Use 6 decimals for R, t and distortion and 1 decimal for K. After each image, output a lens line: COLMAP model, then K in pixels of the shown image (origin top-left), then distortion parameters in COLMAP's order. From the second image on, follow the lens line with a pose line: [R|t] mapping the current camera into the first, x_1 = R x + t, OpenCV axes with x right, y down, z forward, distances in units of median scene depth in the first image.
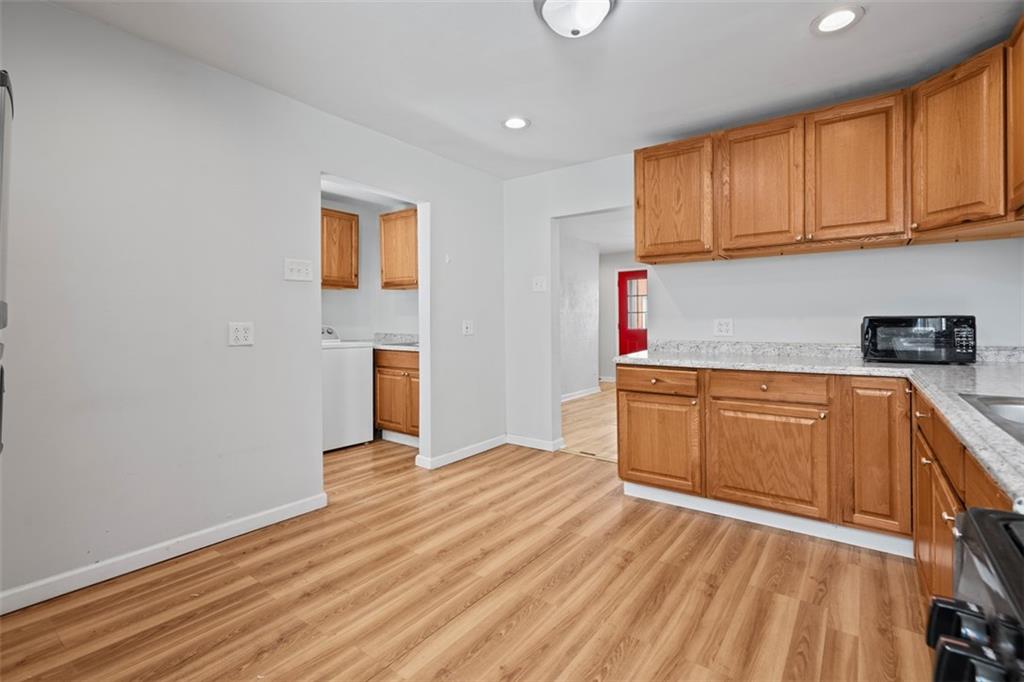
lens RADIAL K [[467.4, 0, 513.1], [0, 467.4, 319.7], [0, 0, 1]] dist [-0.004354, 0.000644]
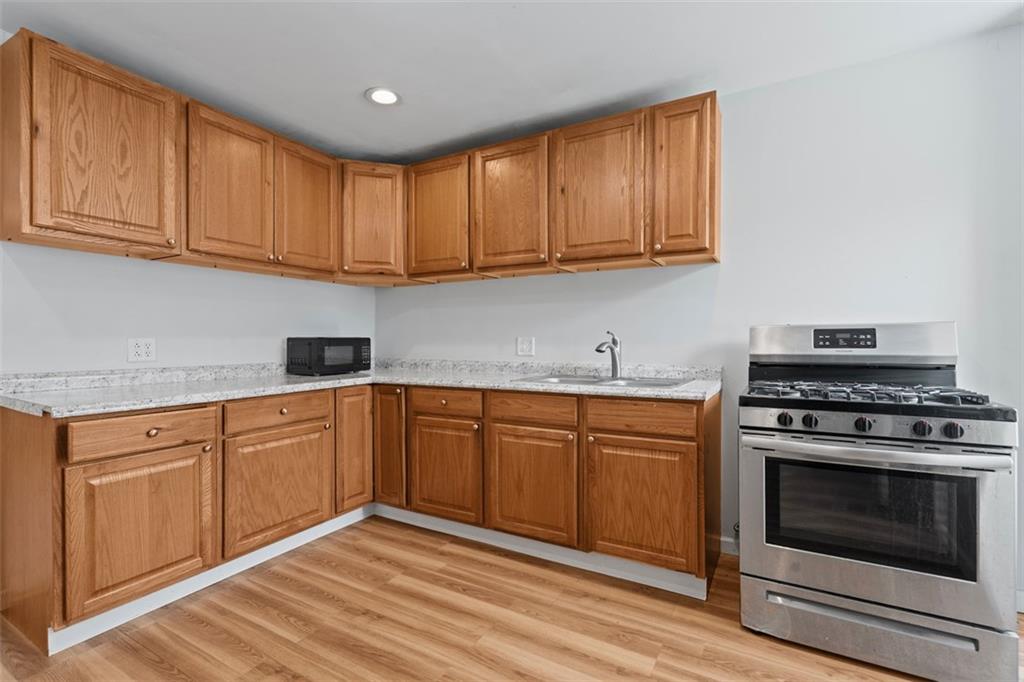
lens RADIAL K [[467.4, 0, 512.1], [0, 467.4, 344.2], [0, 0, 1]] dist [-0.004354, 0.000644]
pose [[-0.120956, -0.003028, 0.992653, -0.458692], [-0.001371, 0.999995, 0.002884, 0.006268], [-0.992657, -0.001013, -0.120960, 0.651717]]
